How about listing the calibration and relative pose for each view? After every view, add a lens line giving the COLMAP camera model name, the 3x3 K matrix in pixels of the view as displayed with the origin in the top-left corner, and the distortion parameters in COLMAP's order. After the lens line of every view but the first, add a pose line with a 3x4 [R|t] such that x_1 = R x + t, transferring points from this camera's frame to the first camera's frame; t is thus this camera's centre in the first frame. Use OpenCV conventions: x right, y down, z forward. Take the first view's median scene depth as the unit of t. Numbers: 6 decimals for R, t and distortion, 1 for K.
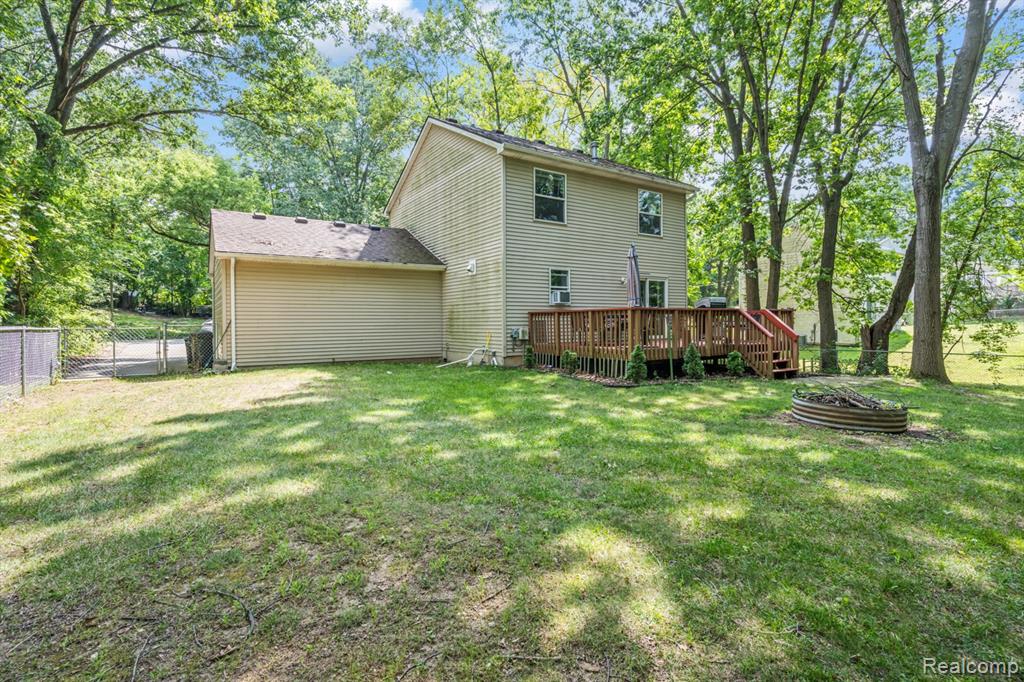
lens RADIAL K [[517.0, 0, 512.0], [0, 517.0, 341.0], [0, 0, 1]] dist [-0.020891, 0.000164]
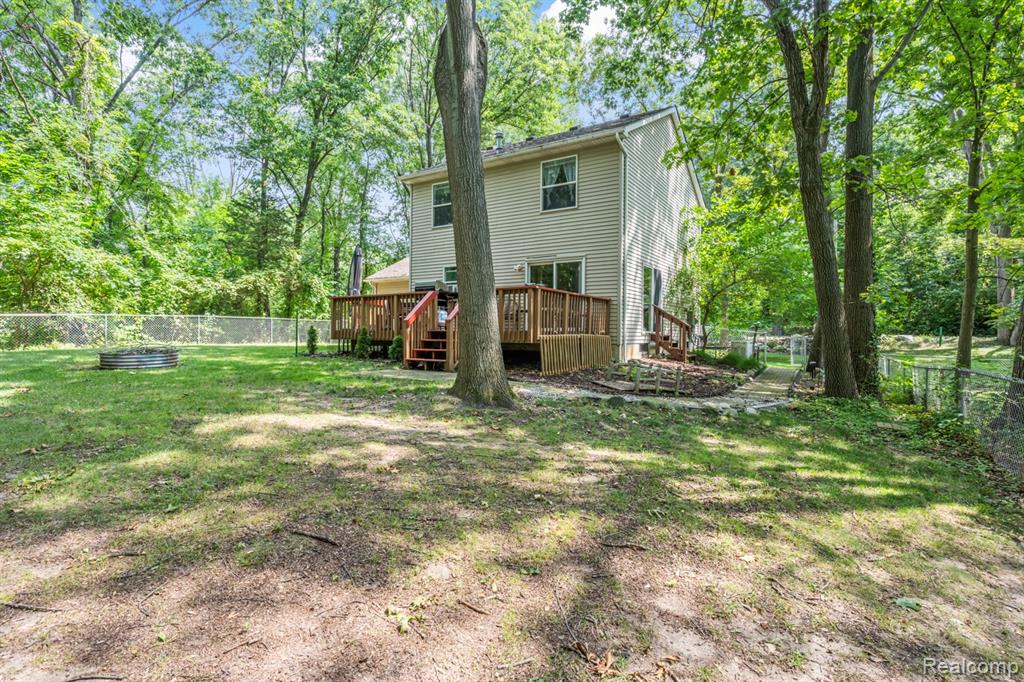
lens RADIAL K [[491.4, 0, 512.0], [0, 491.4, 341.0], [0, 0, 1]] dist [-0.006601, 0.000776]
pose [[0.428761, 0.023411, -0.903115, 1.126742], [-0.041179, 0.999132, 0.006349, 0.011841], [0.902479, 0.034467, 0.429353, 0.670006]]
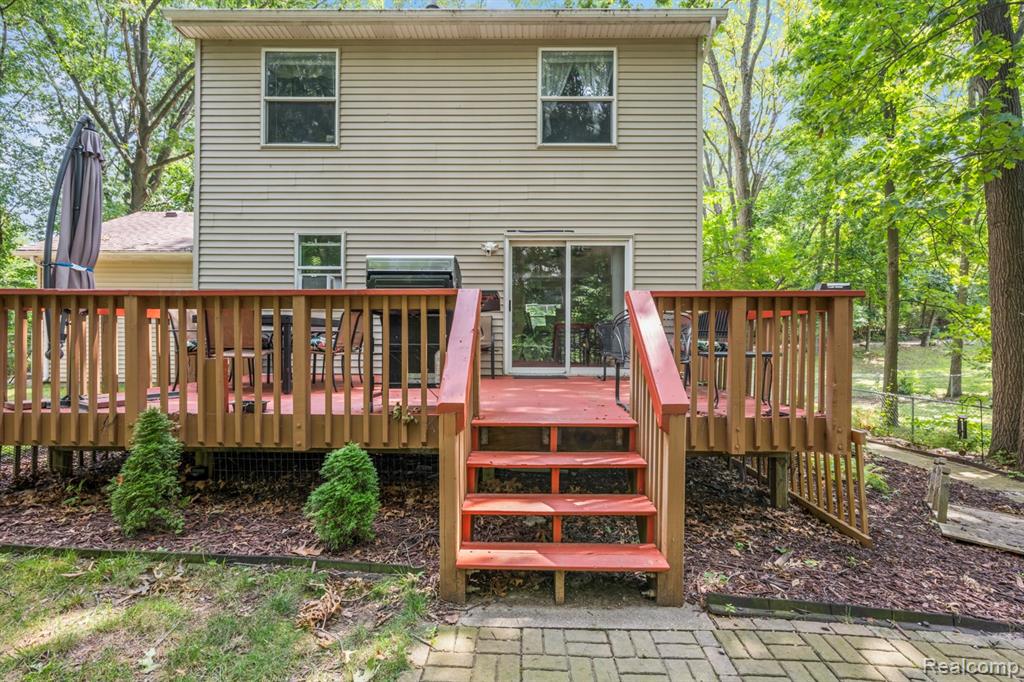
lens RADIAL K [[491.4, 0, 512.0], [0, 491.4, 341.0], [0, 0, 1]] dist [-0.006601, 0.000776]
pose [[0.841893, 0.014966, -0.539436, 0.528302], [-0.029045, 0.999423, -0.017602, -0.027382], [0.538862, 0.030488, 0.841842, 0.696272]]
